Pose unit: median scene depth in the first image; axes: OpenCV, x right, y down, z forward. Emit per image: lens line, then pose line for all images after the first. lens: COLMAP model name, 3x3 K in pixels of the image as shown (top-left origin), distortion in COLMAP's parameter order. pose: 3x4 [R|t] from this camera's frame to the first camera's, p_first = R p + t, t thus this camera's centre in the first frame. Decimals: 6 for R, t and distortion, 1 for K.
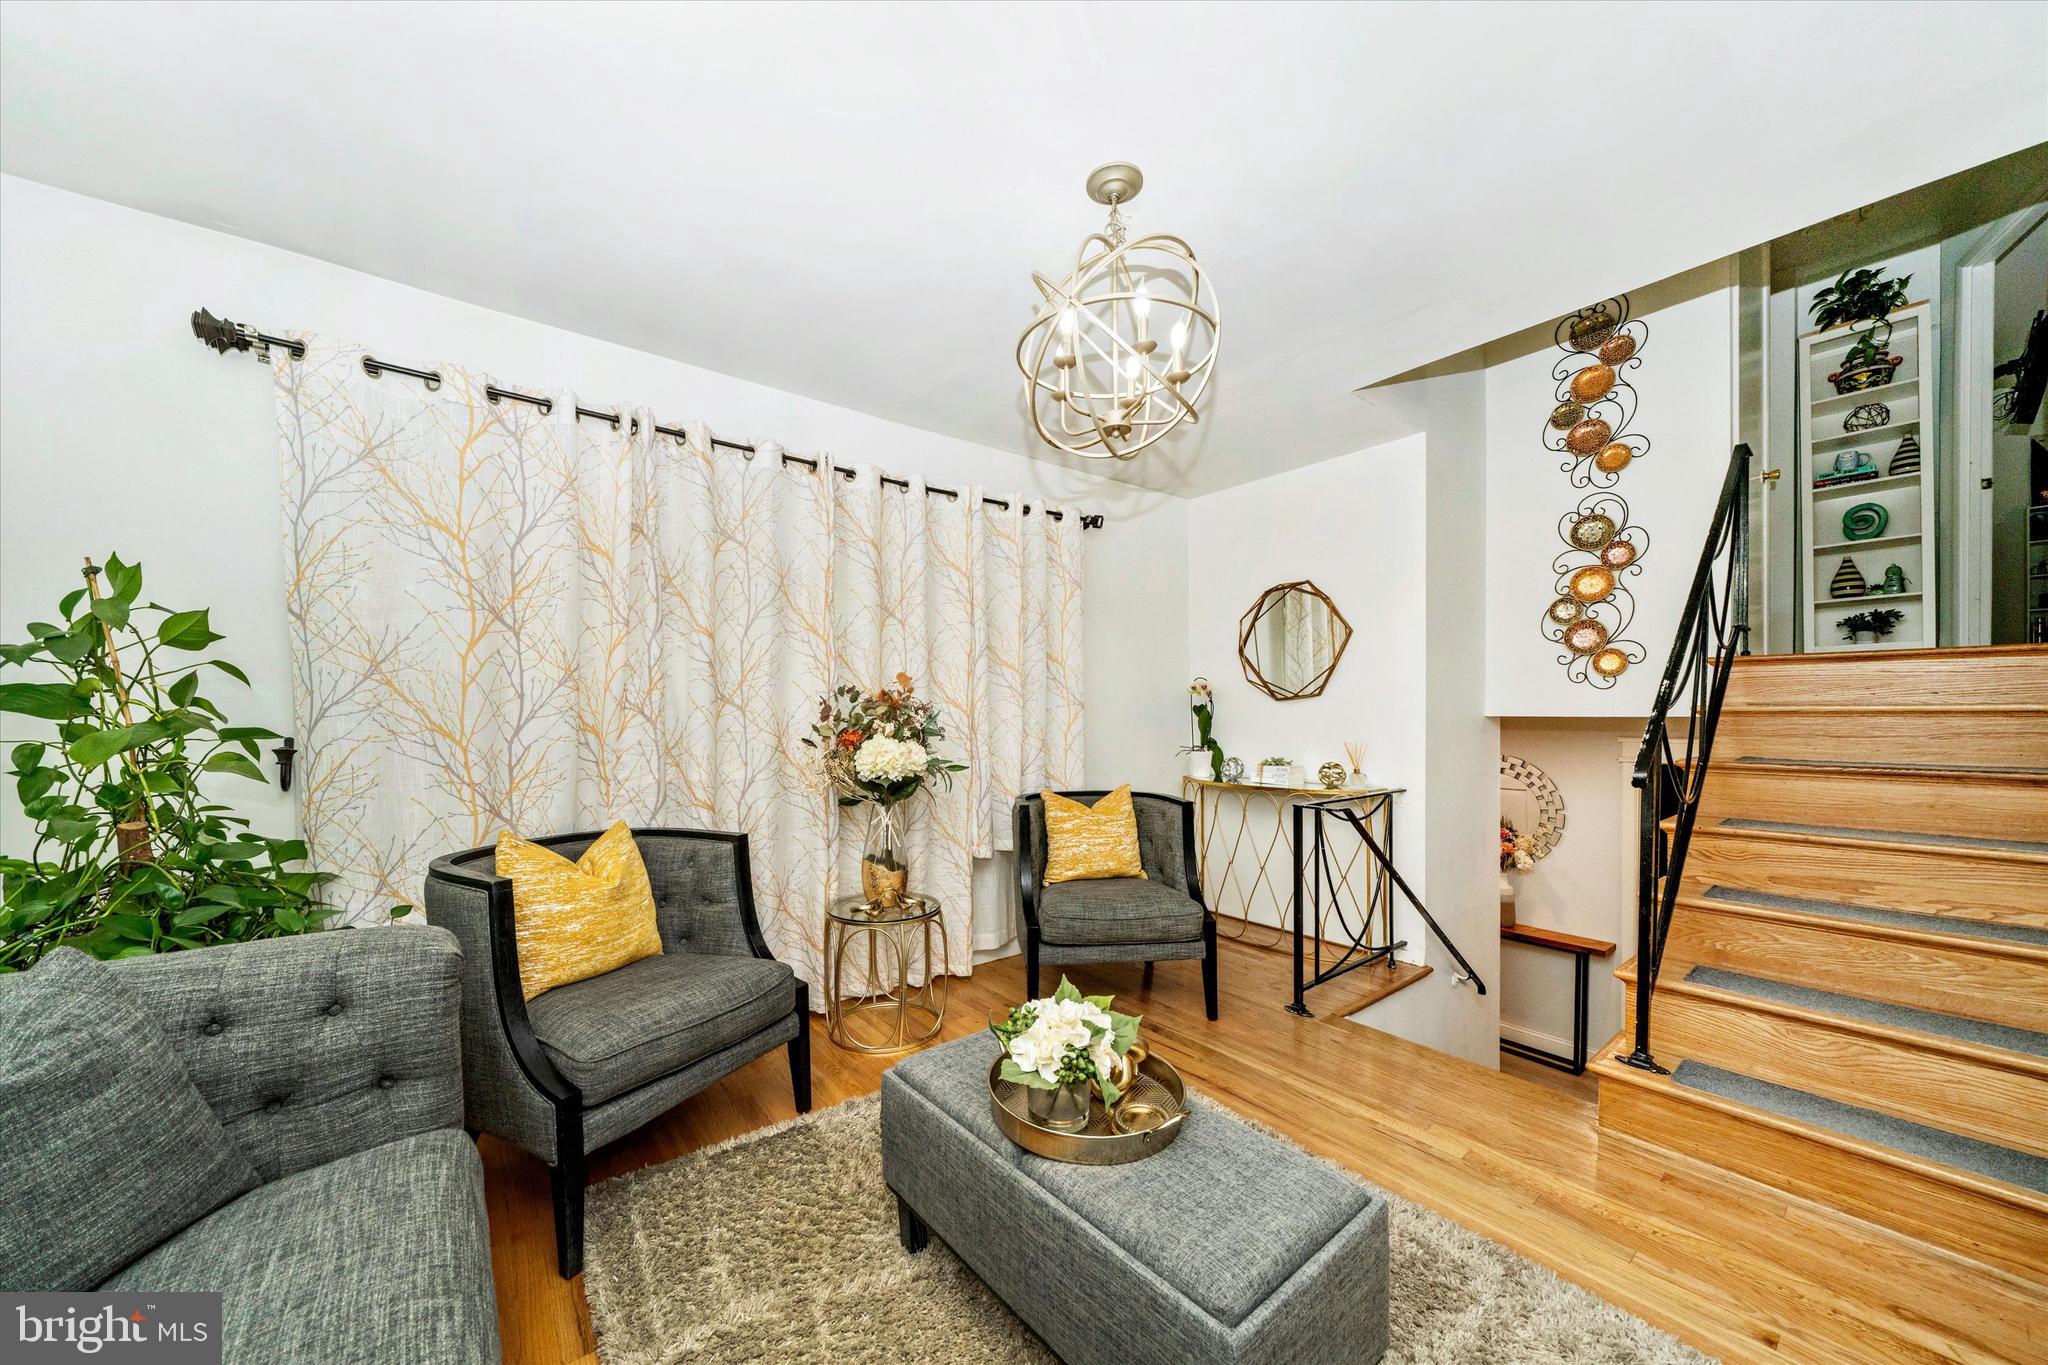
lens RADIAL K [[711.0, 0, 1003.8], [0, 711.0, 733.9], [0, 0, 1]] dist [-0.002650, -0.000176]
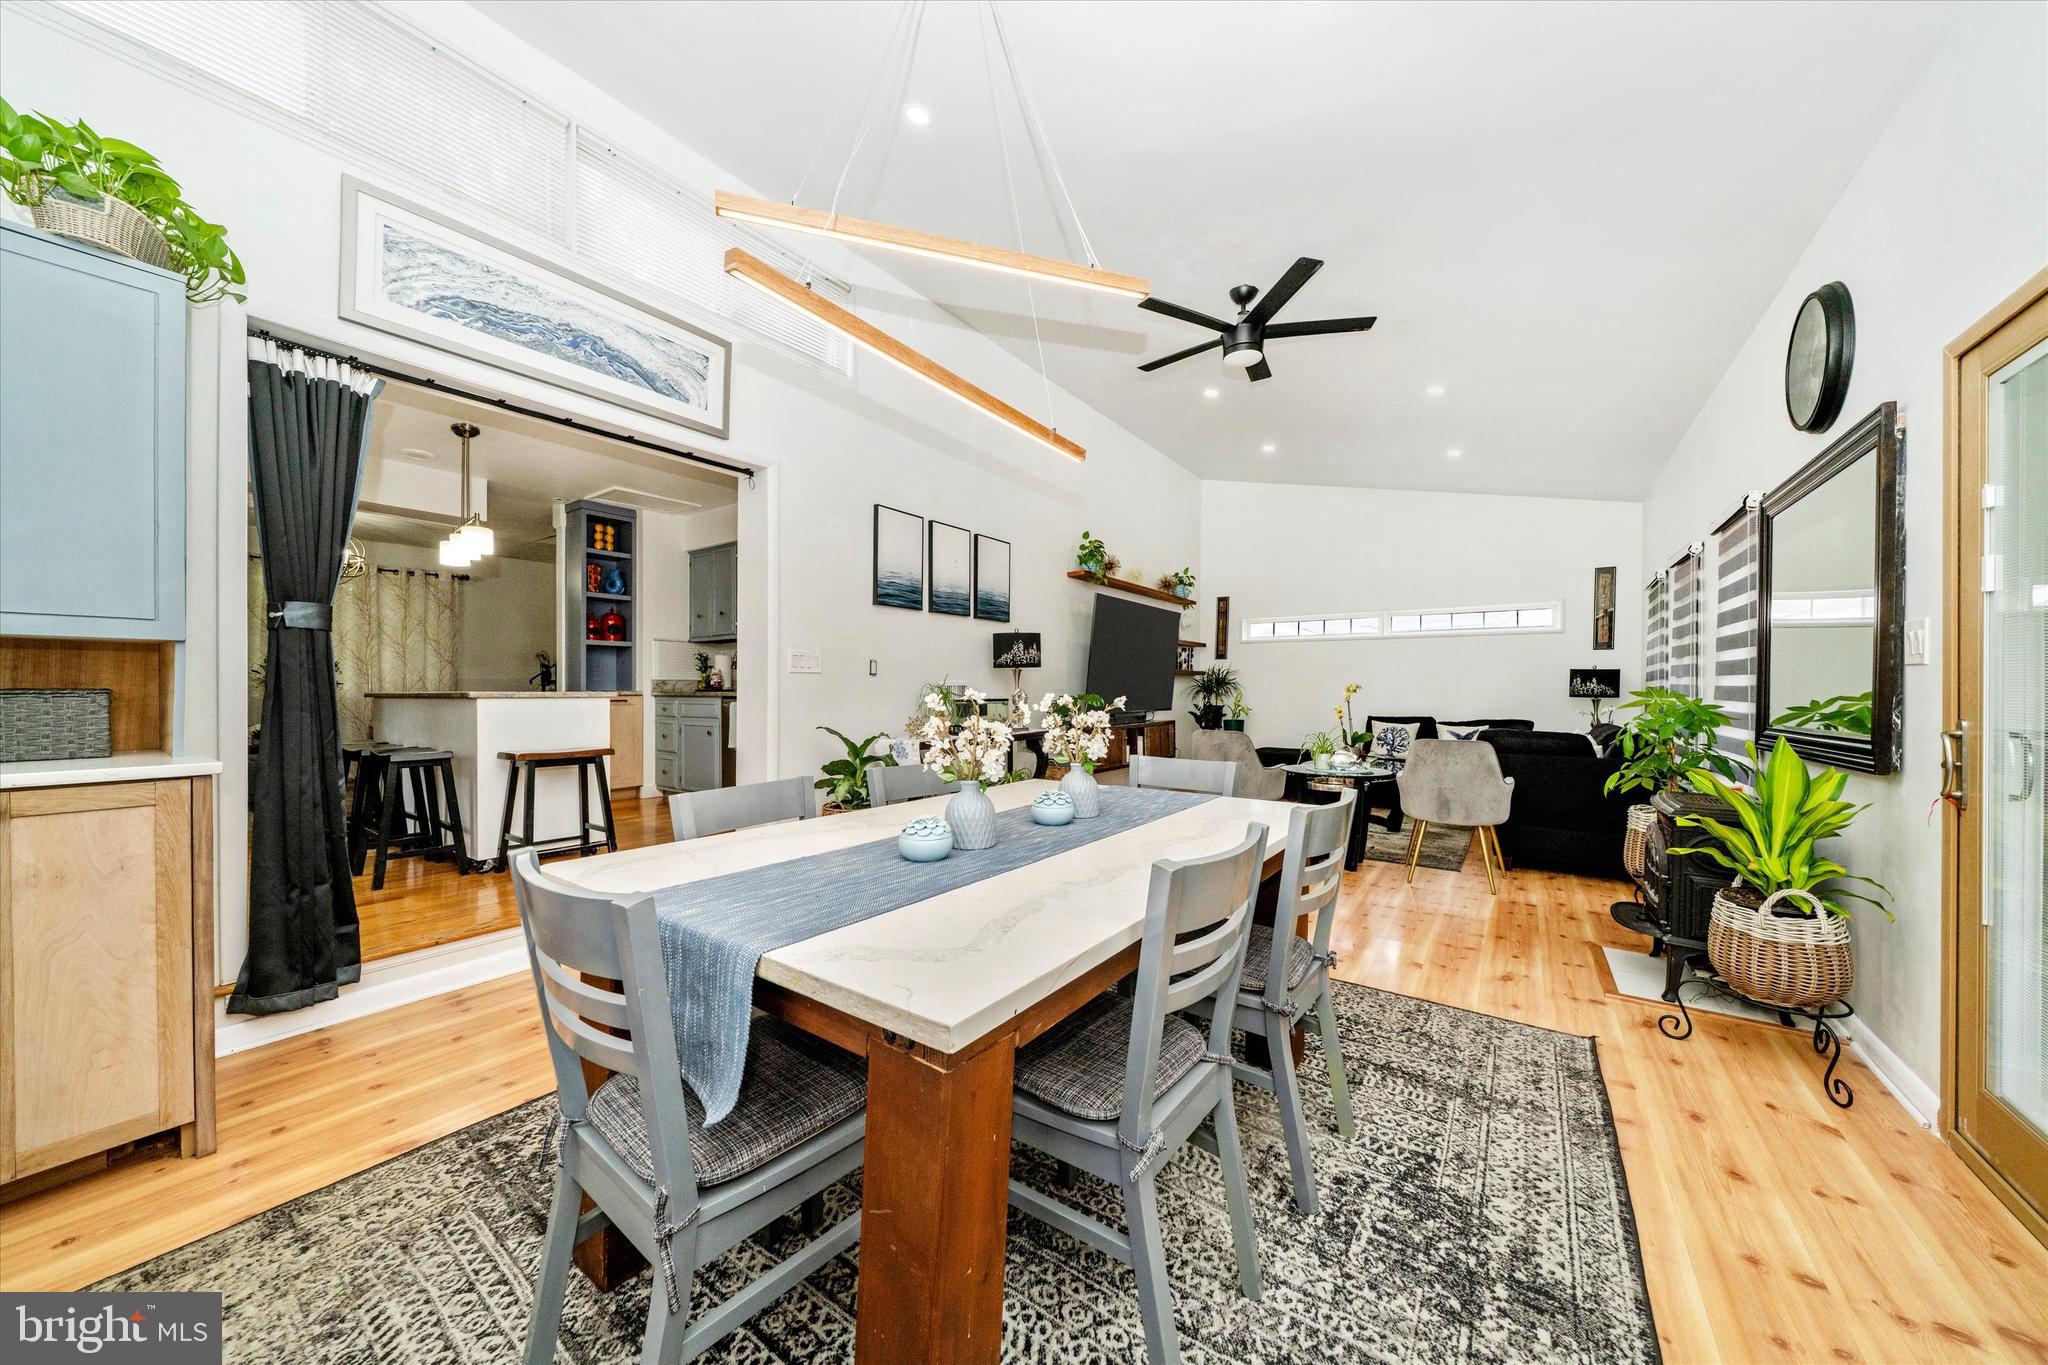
lens RADIAL K [[696.6, 0, 1024.2], [0, 696.6, 687.6], [0, 0, 1]] dist [-0.001933, -0.000319]
pose [[0.948932, 0.007209, 0.315398, 1.301568], [0.001384, 0.999634, -0.027015, 0.114249], [-0.315478, 0.026072, 0.948575, -1.843266]]
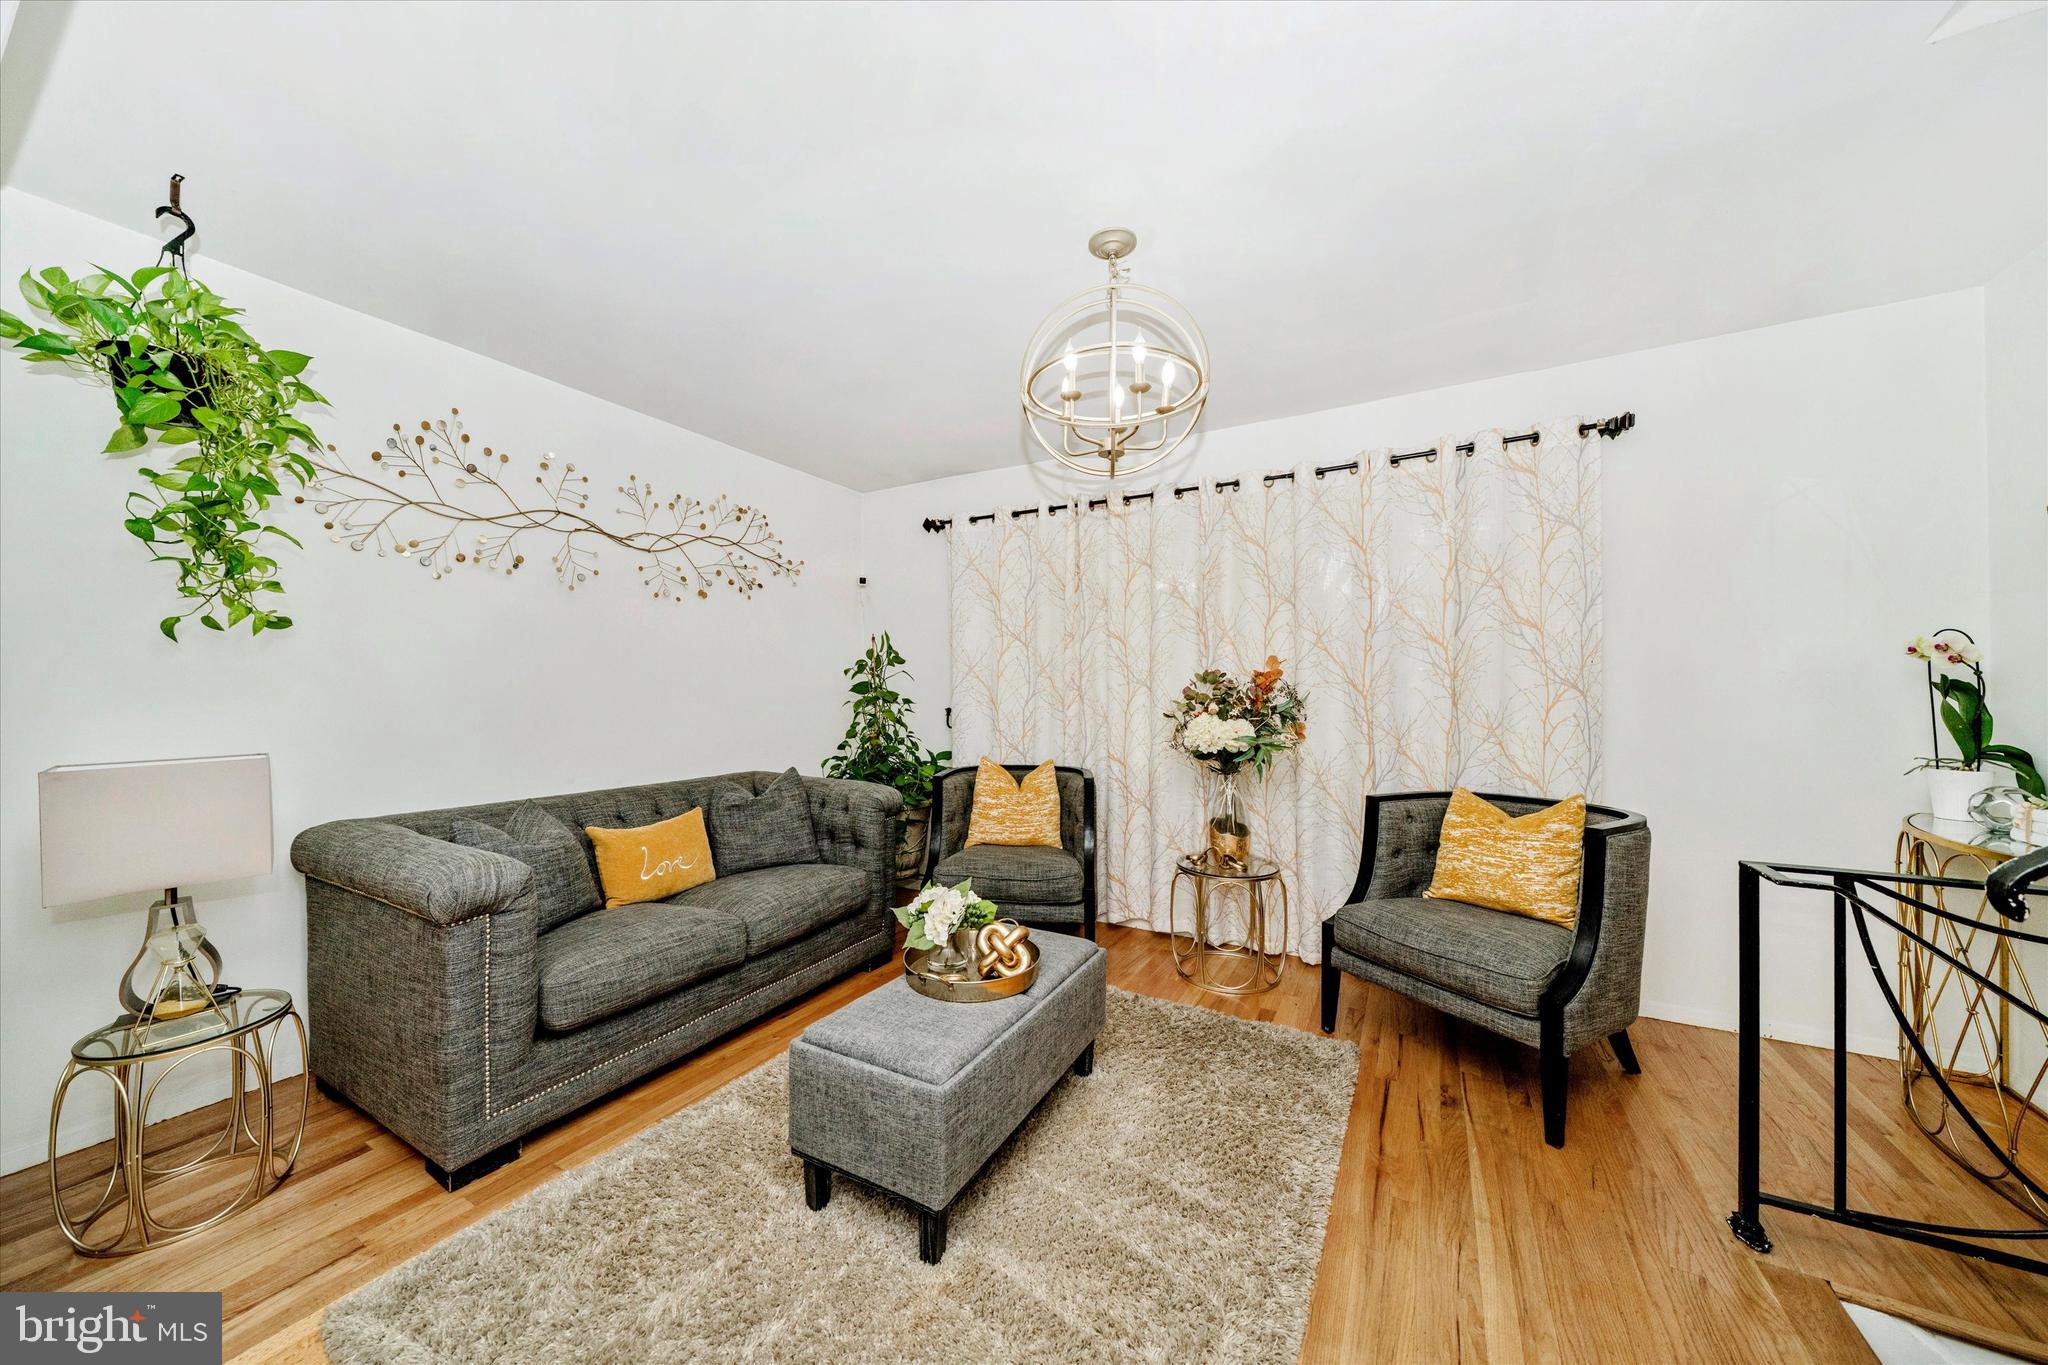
lens RADIAL K [[696.6, 0, 1027.2], [0, 696.6, 688.0], [0, 0, 1]] dist [-0.001933, -0.000319]
pose [[0.406455, 0.002152, -0.913668, 0.633509], [-0.026068, 0.999617, -0.009243, -0.017650], [0.913299, 0.027574, 0.406356, 0.228100]]
